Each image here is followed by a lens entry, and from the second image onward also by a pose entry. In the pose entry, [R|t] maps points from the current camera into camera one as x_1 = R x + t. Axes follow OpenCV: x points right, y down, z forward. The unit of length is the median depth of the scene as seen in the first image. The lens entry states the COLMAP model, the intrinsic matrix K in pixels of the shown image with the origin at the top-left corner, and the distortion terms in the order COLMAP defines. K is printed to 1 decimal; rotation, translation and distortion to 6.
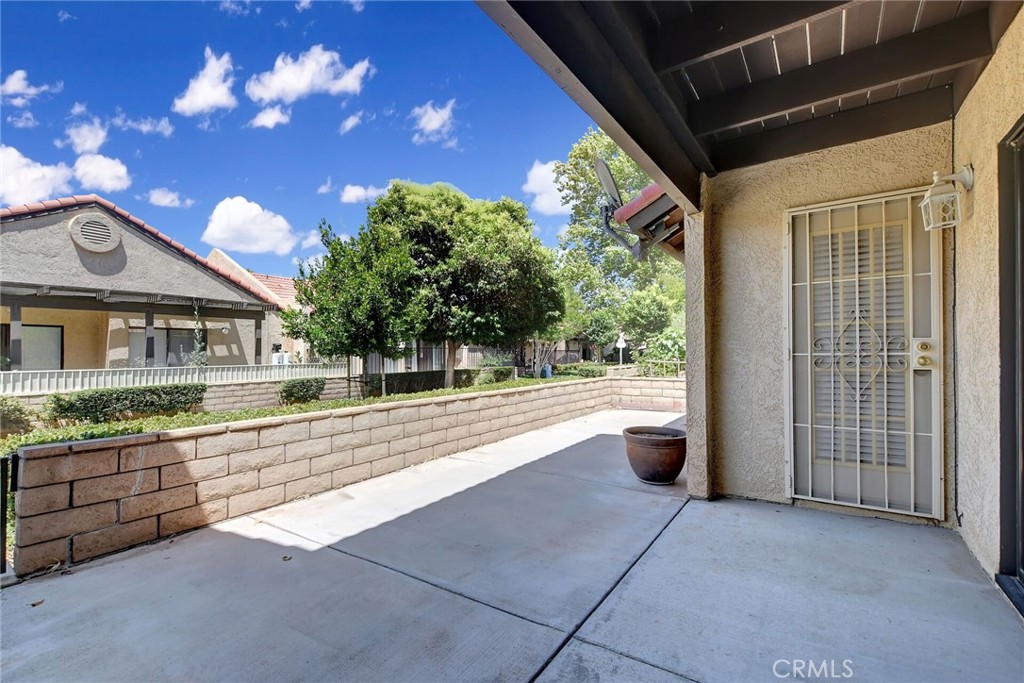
lens RADIAL K [[443.6, 0, 507.1], [0, 443.6, 337.1], [0, 0, 1]] dist [0.019414, -0.011291]
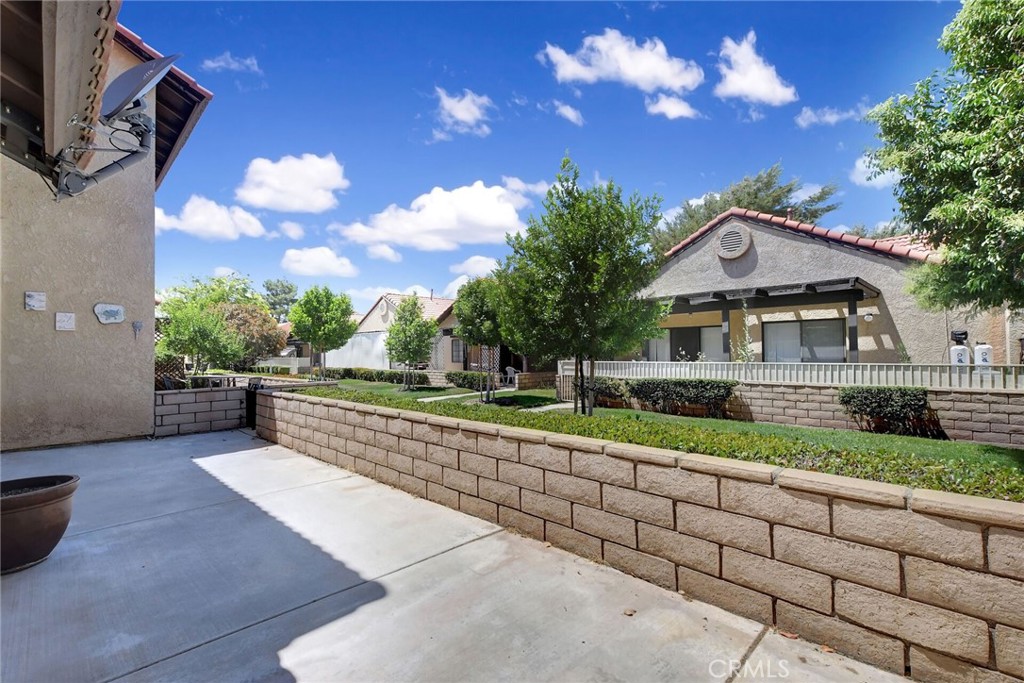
lens RADIAL K [[448.1, 0, 512.0], [0, 448.1, 341.5], [0, 0, 1]] dist [0.020718, -0.013098]
pose [[-0.170417, -0.014839, -0.985260, 0.335022], [0.046264, 0.998663, -0.023043, 0.022720], [0.984285, -0.049510, -0.169503, 0.725942]]
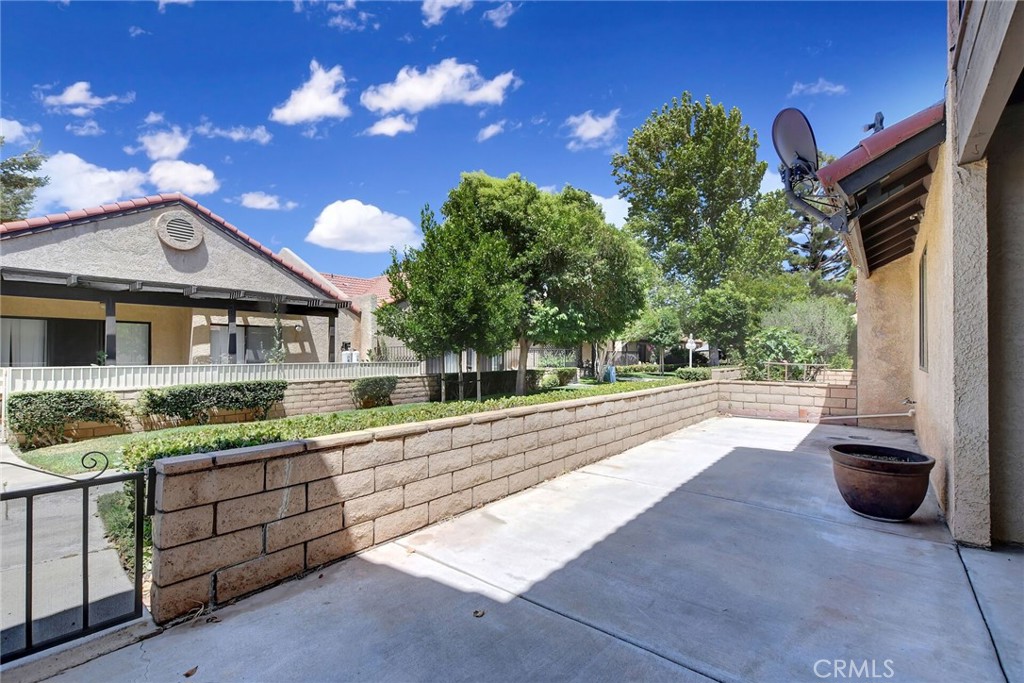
lens RADIAL K [[444.1, 0, 507.4], [0, 444.1, 342.4], [0, 0, 1]] dist [0.023542, -0.011819]
pose [[0.995483, 0.006411, -0.094725, -0.096057], [-0.005467, 0.999933, 0.010230, 0.006504], [0.094784, -0.009666, 0.995451, 0.064372]]
